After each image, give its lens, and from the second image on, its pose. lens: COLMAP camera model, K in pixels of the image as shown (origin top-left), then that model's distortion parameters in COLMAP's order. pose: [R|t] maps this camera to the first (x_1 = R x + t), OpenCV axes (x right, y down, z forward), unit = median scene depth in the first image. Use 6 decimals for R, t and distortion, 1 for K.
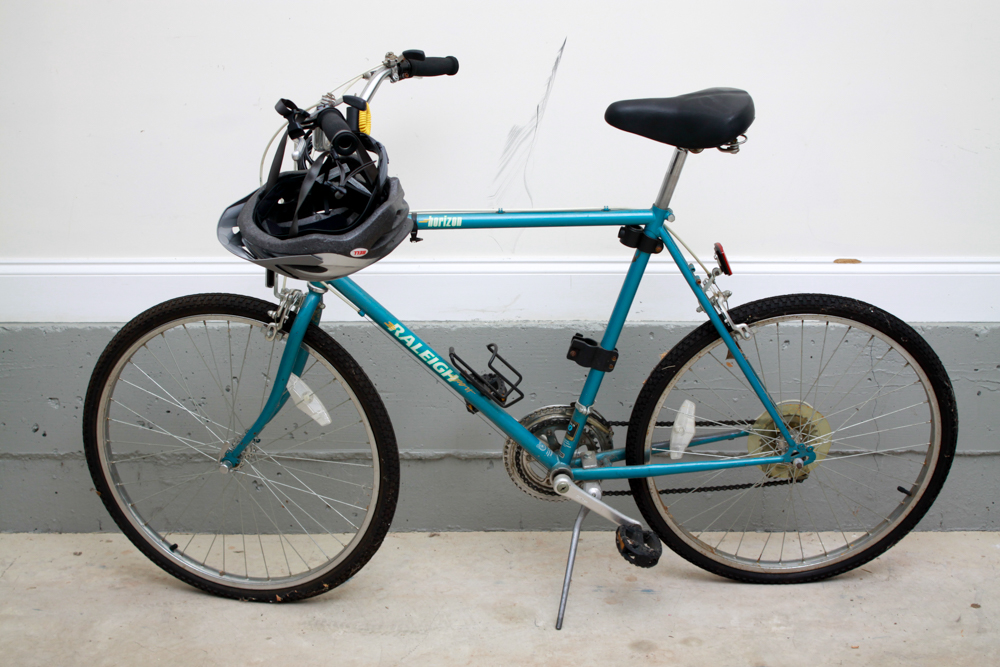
lens RADIAL K [[1427.6, 0, 500.0], [0, 1427.6, 333.5], [0, 0, 1]] dist [-0.023853, 0.044643]
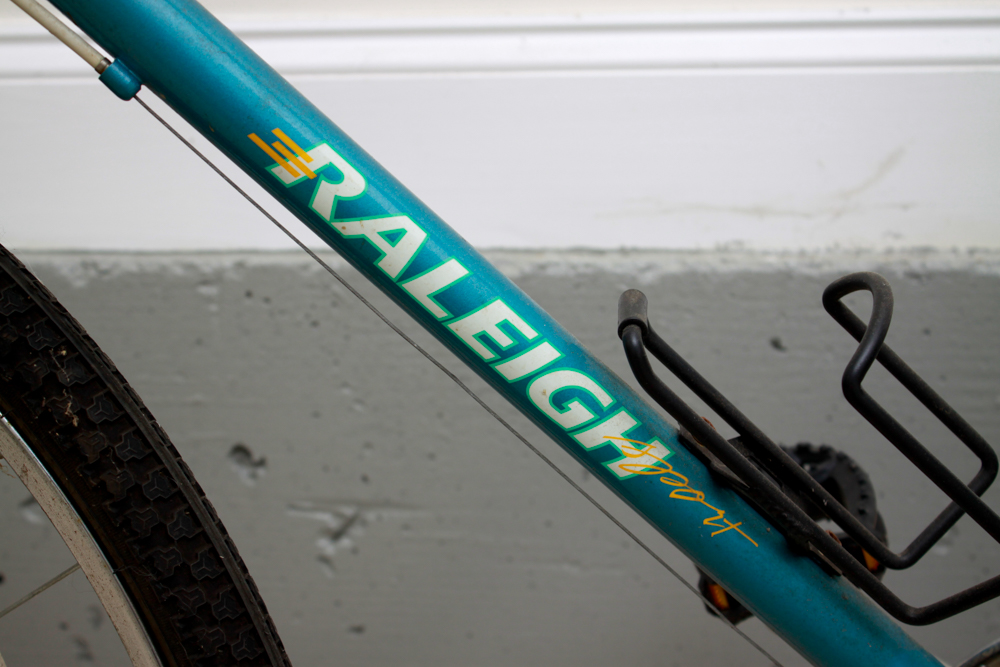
lens RADIAL K [[1686.8, 0, 500.0], [0, 1686.8, 333.5], [0, 0, 1]] dist [-0.009023, -0.015840]
pose [[0.992366, 0.009614, -0.122952, -0.024071], [-0.015321, 0.998844, -0.045558, 0.025282], [0.122372, 0.047094, 0.991366, 0.780048]]
